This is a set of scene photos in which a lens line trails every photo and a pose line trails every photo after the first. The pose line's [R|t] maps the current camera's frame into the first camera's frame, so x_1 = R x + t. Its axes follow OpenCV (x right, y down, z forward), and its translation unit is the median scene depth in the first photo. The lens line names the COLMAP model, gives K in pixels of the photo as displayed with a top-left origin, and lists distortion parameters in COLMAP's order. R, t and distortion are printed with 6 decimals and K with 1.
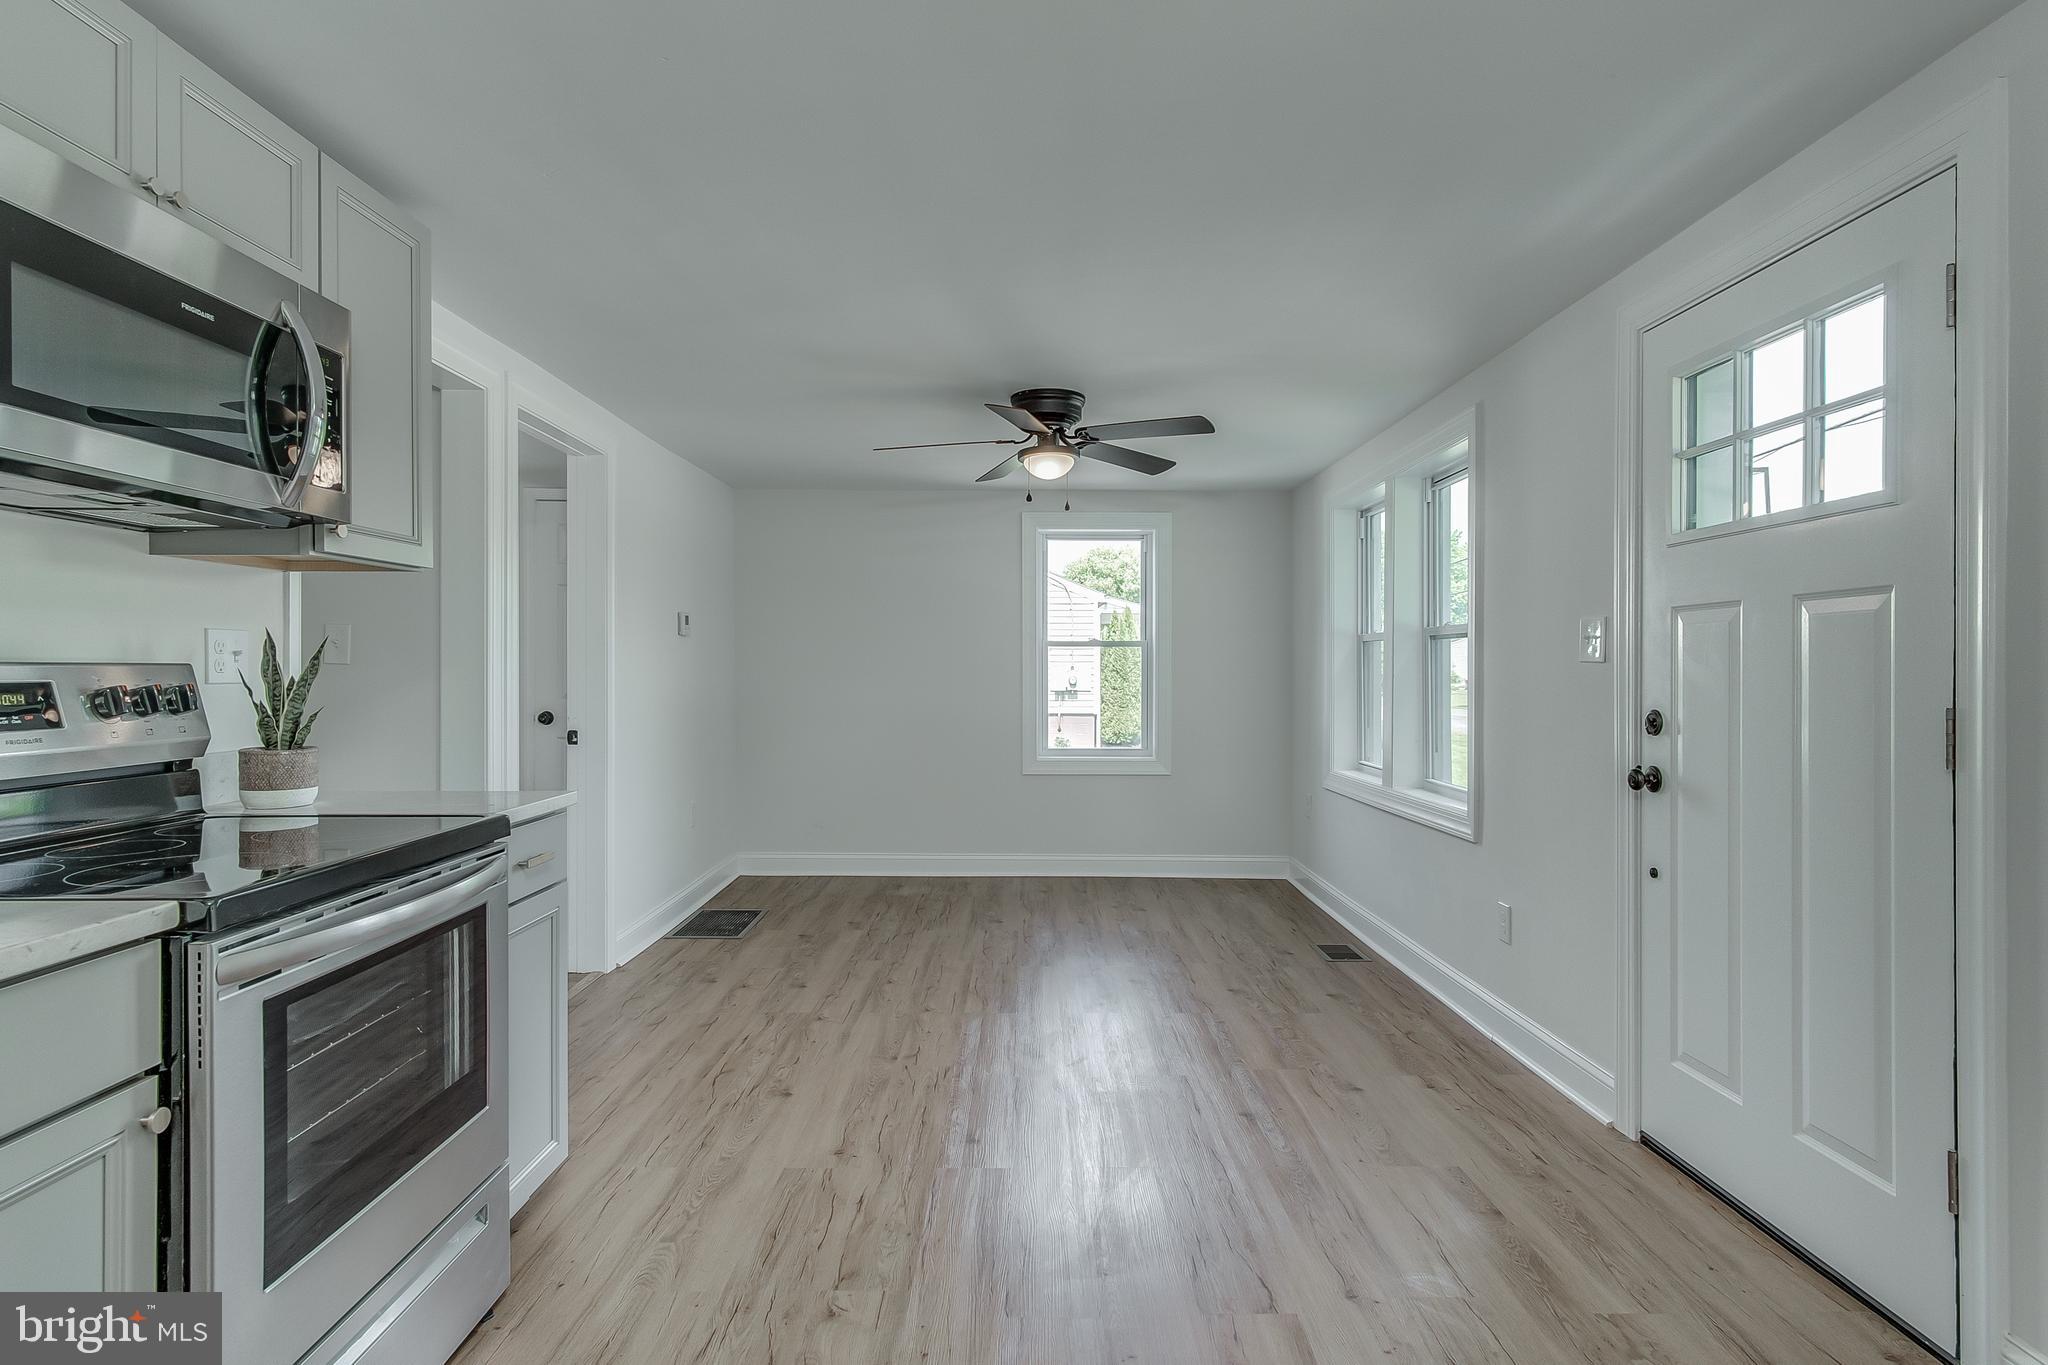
lens RADIAL K [[1054.0, 0, 1024.0], [0, 1054.0, 682.5], [0, 0, 1]] dist [-0.025568, 0.000180]
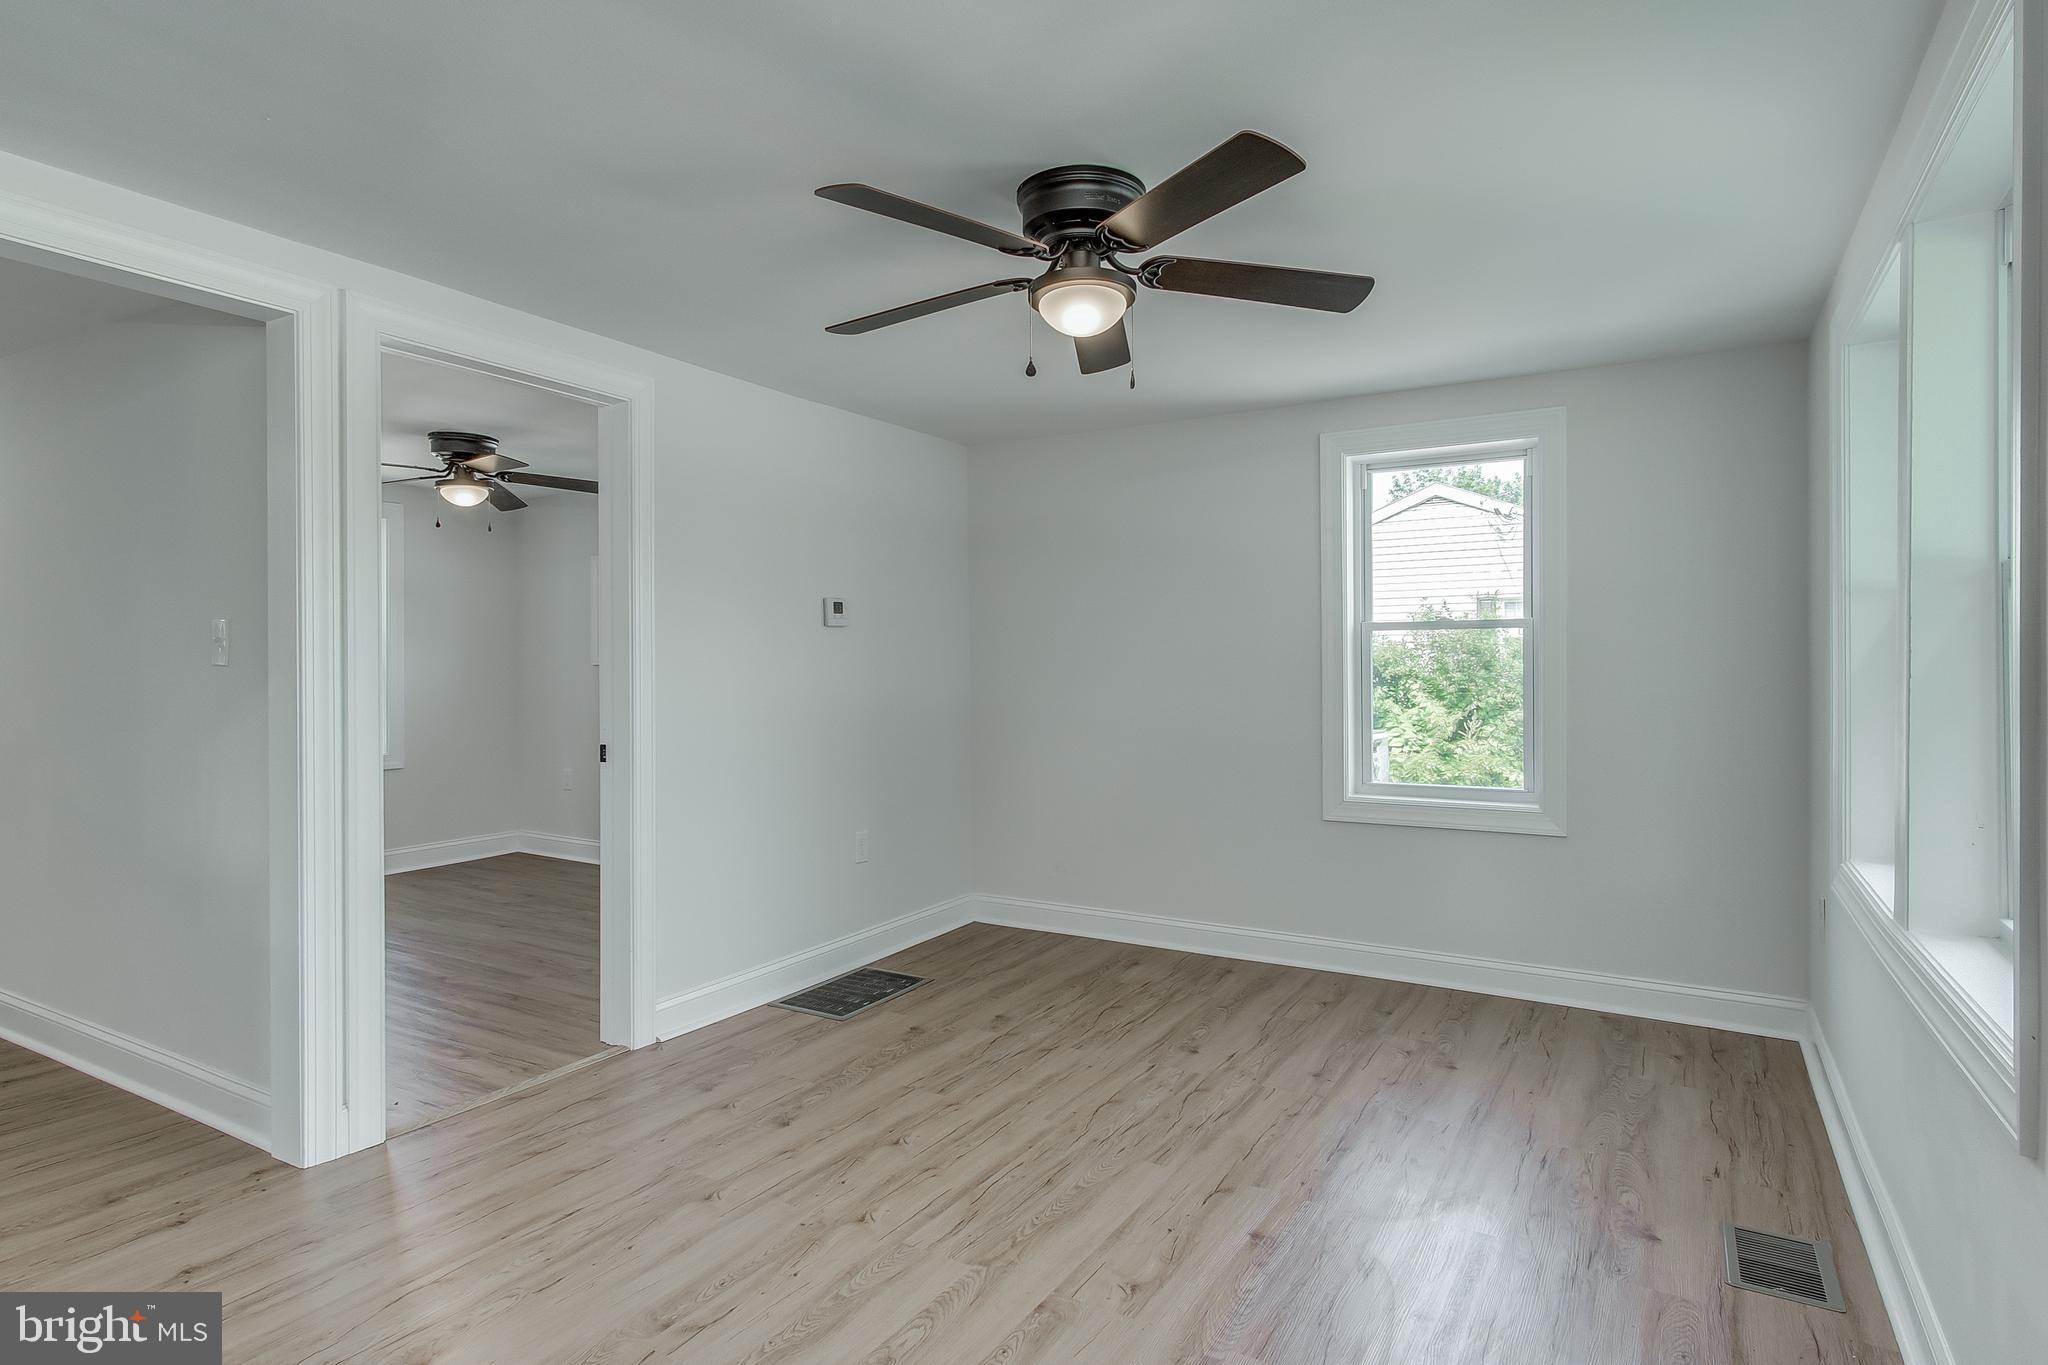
lens RADIAL K [[1054.0, 0, 1024.0], [0, 1054.0, 682.5], [0, 0, 1]] dist [-0.025568, 0.000180]
pose [[0.855377, 0.002959, -0.517998, 0.264305], [0.001841, 0.999960, 0.008753, -0.009732], [0.518003, -0.008441, 0.855337, 0.448289]]
